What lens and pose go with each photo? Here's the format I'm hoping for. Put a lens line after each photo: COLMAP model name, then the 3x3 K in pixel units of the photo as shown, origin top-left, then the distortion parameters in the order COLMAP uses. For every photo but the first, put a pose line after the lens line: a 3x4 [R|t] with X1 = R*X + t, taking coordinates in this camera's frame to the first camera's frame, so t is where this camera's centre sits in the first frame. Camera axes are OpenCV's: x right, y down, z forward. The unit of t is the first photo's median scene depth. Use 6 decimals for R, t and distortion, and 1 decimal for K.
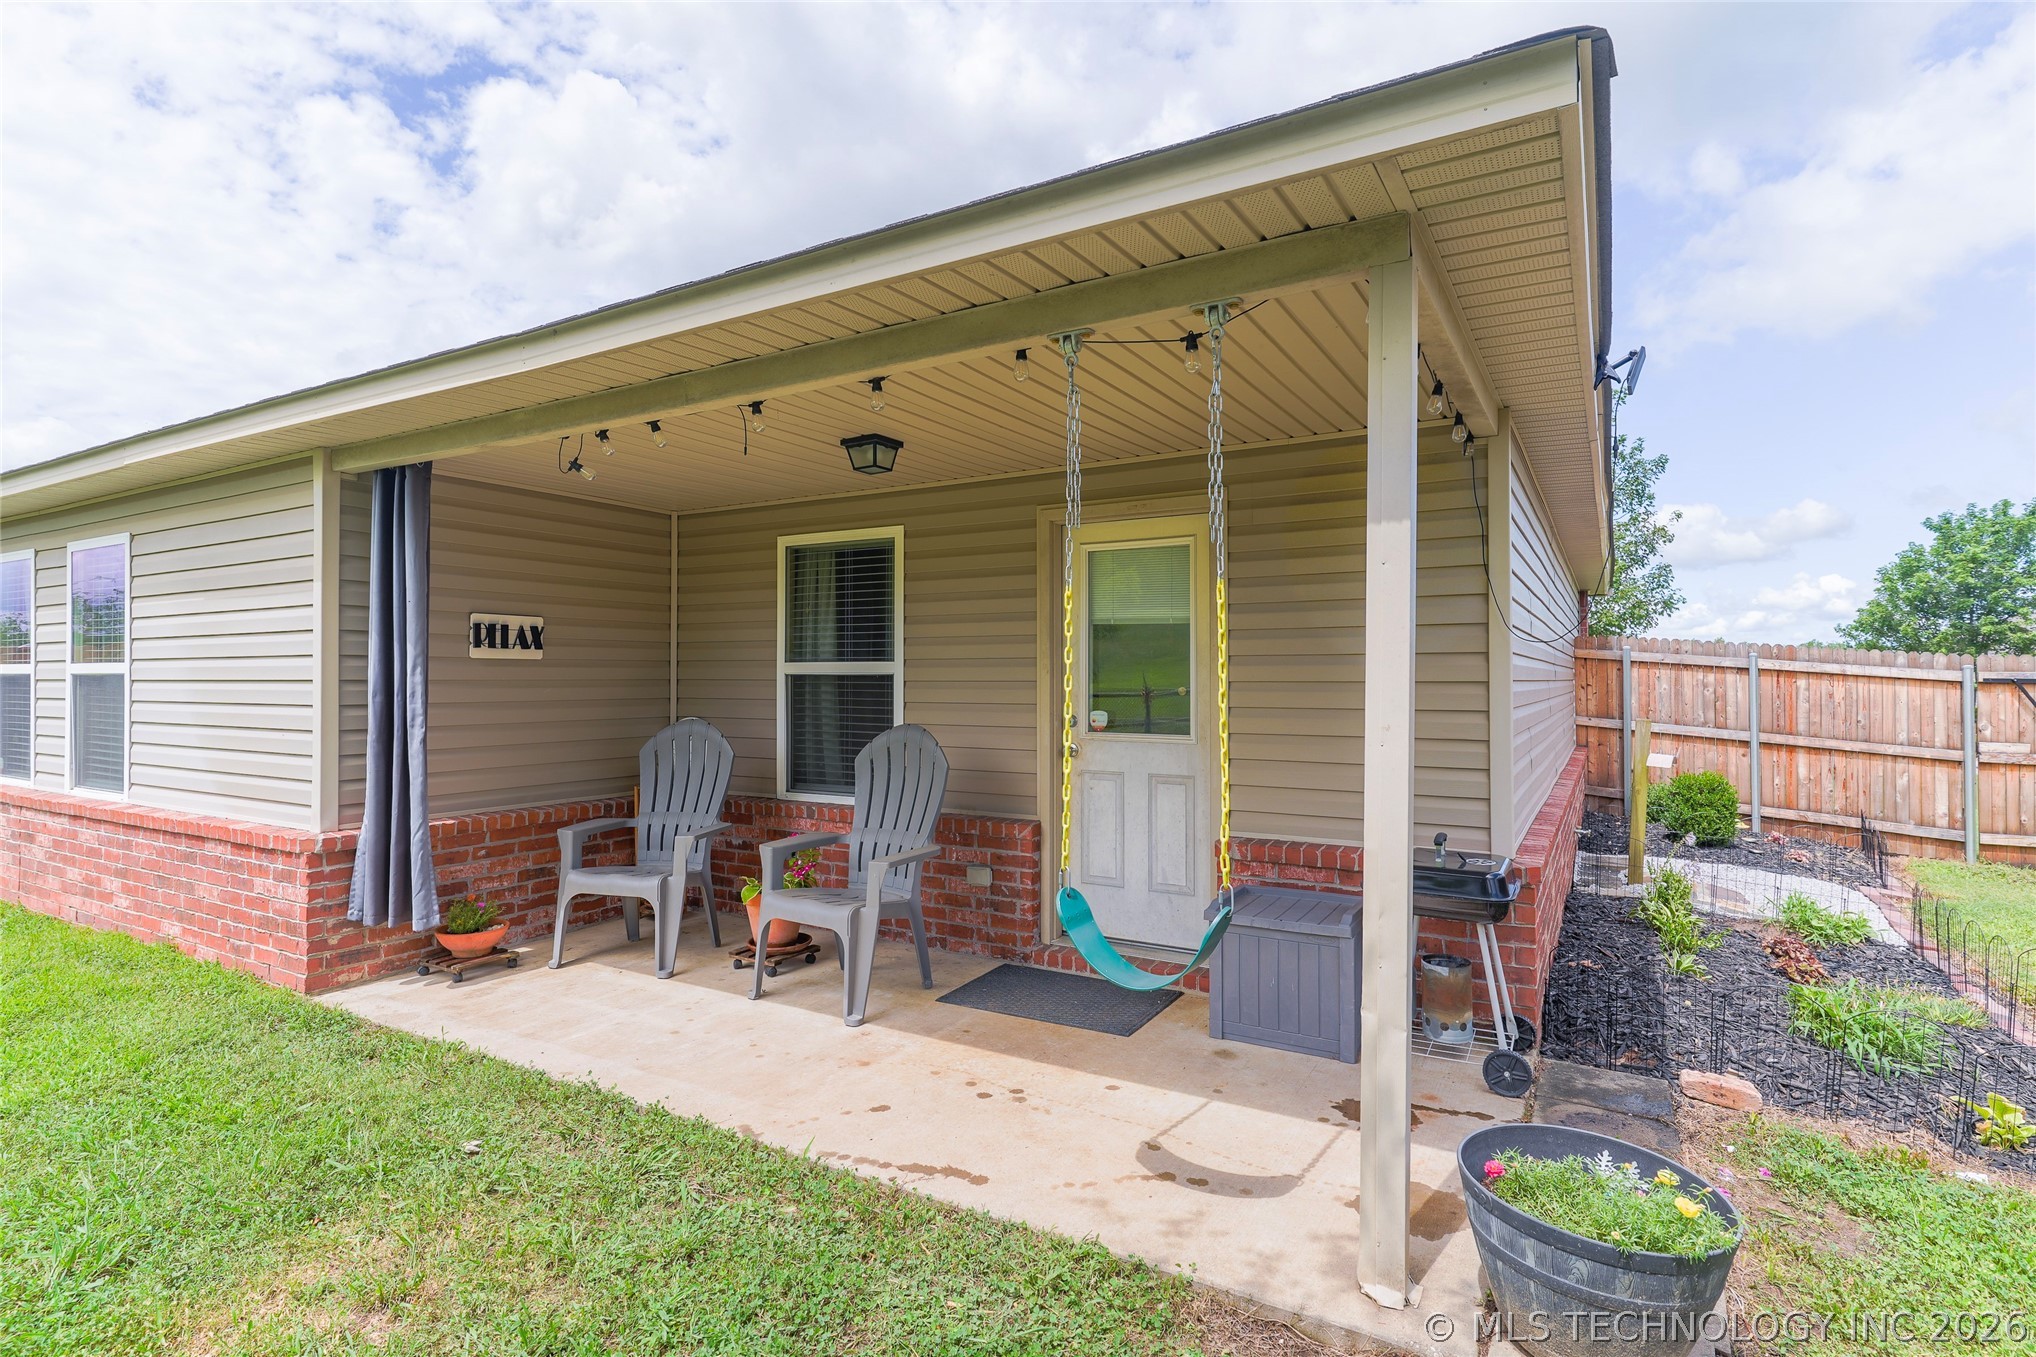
lens RADIAL K [[1009.7, 0, 1018.0], [0, 1009.7, 678.5], [0, 0, 1]] dist [-0.017943, -0.000090]
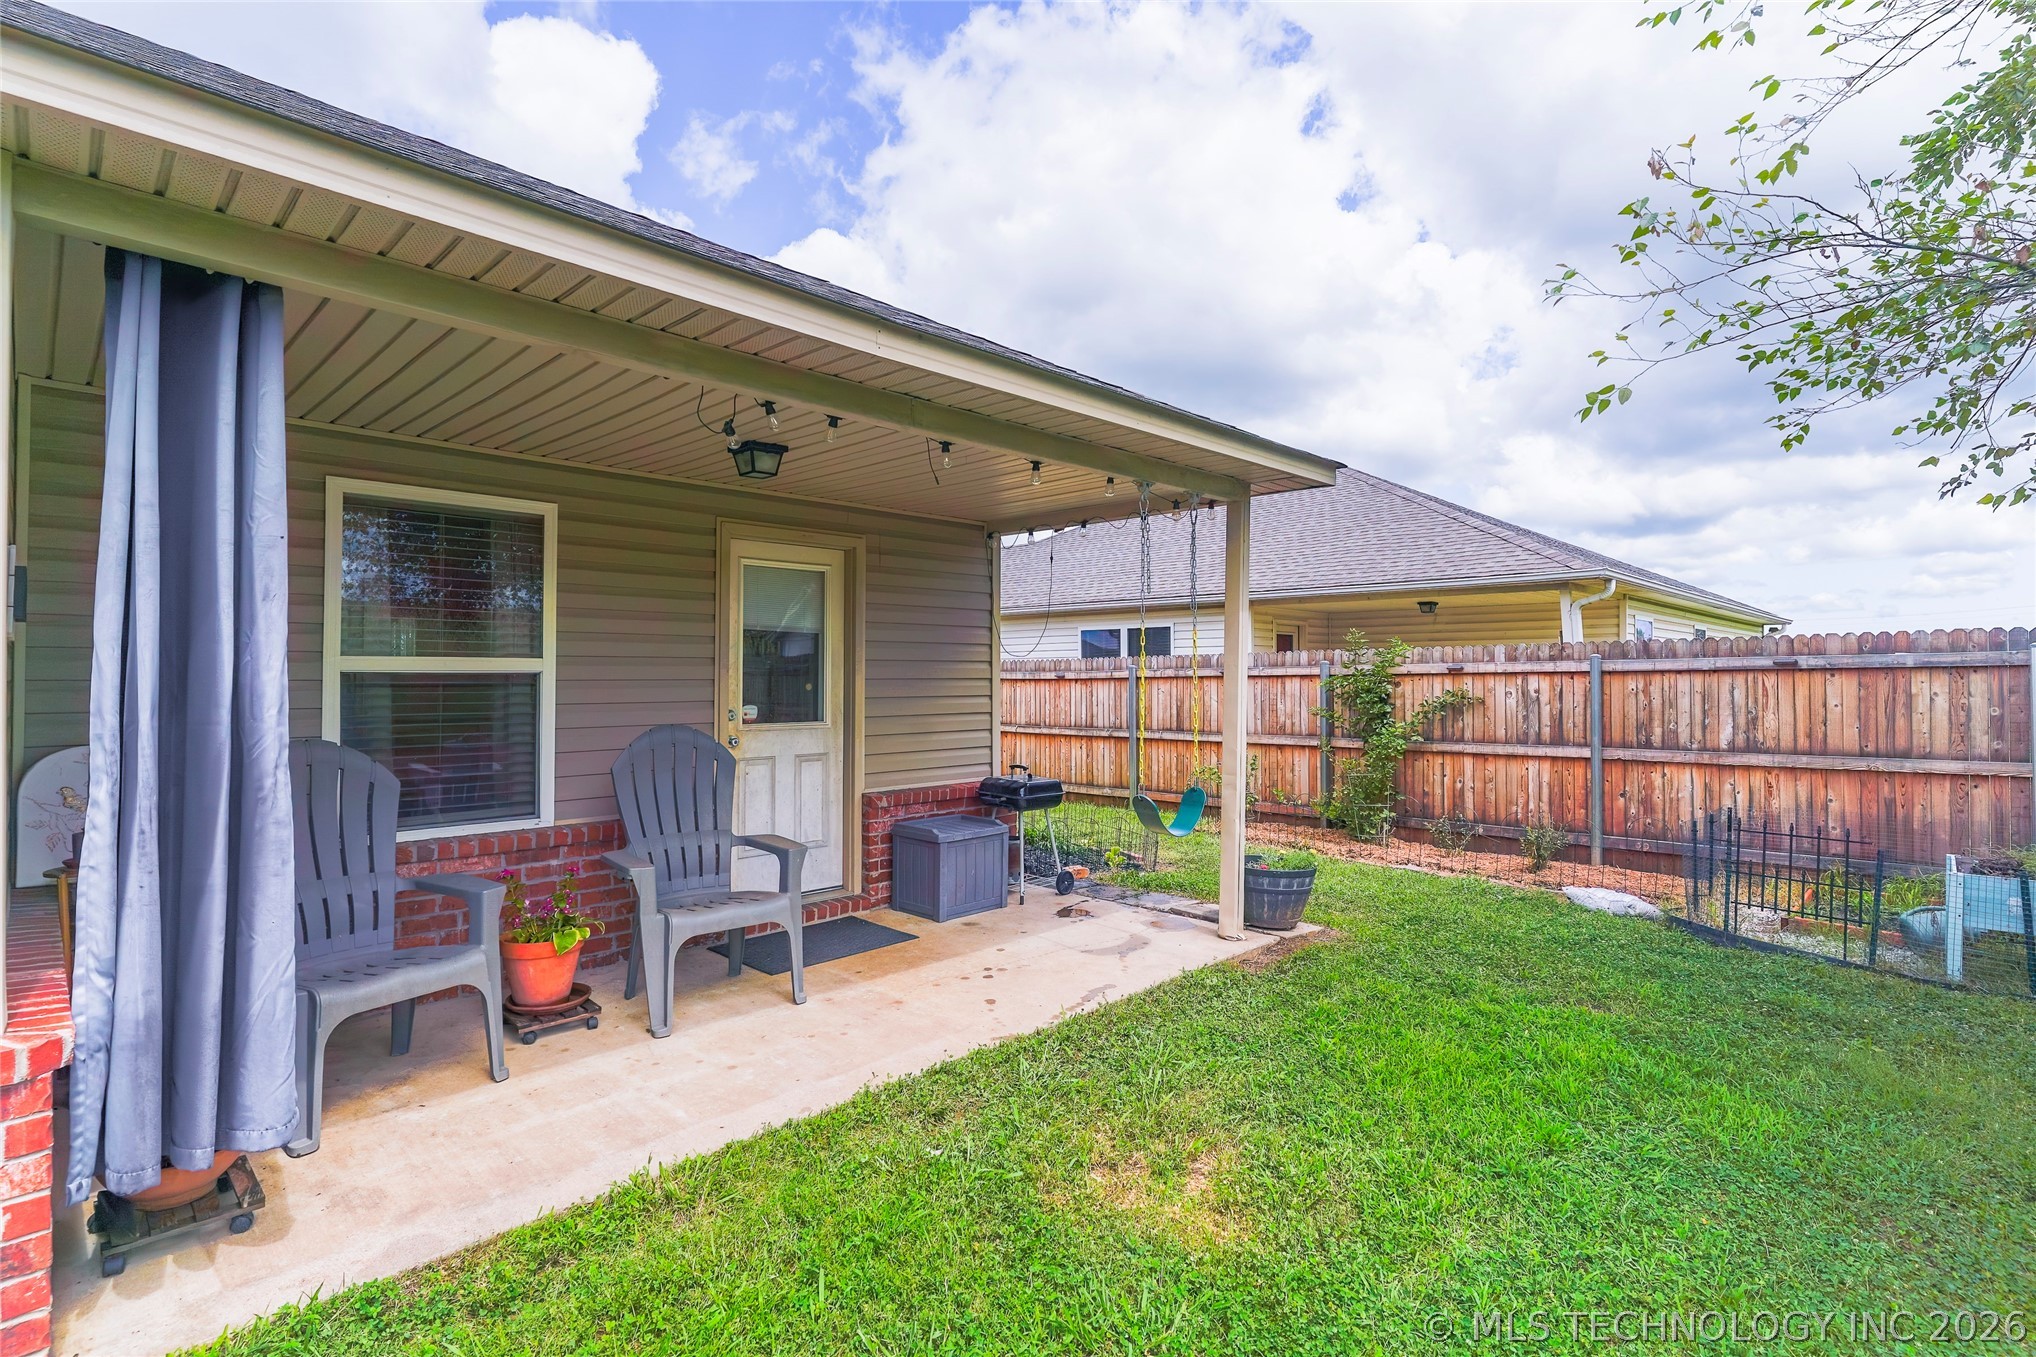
lens RADIAL K [[988.9, 0, 1019.2], [0, 988.9, 681.7], [0, 0, 1]] dist [-0.071931, 0.041576]
pose [[0.234104, -0.007007, 0.972186, -1.073315], [-0.000403, 0.999973, 0.007304, -0.003012], [-0.972211, -0.002101, 0.234095, 0.512389]]
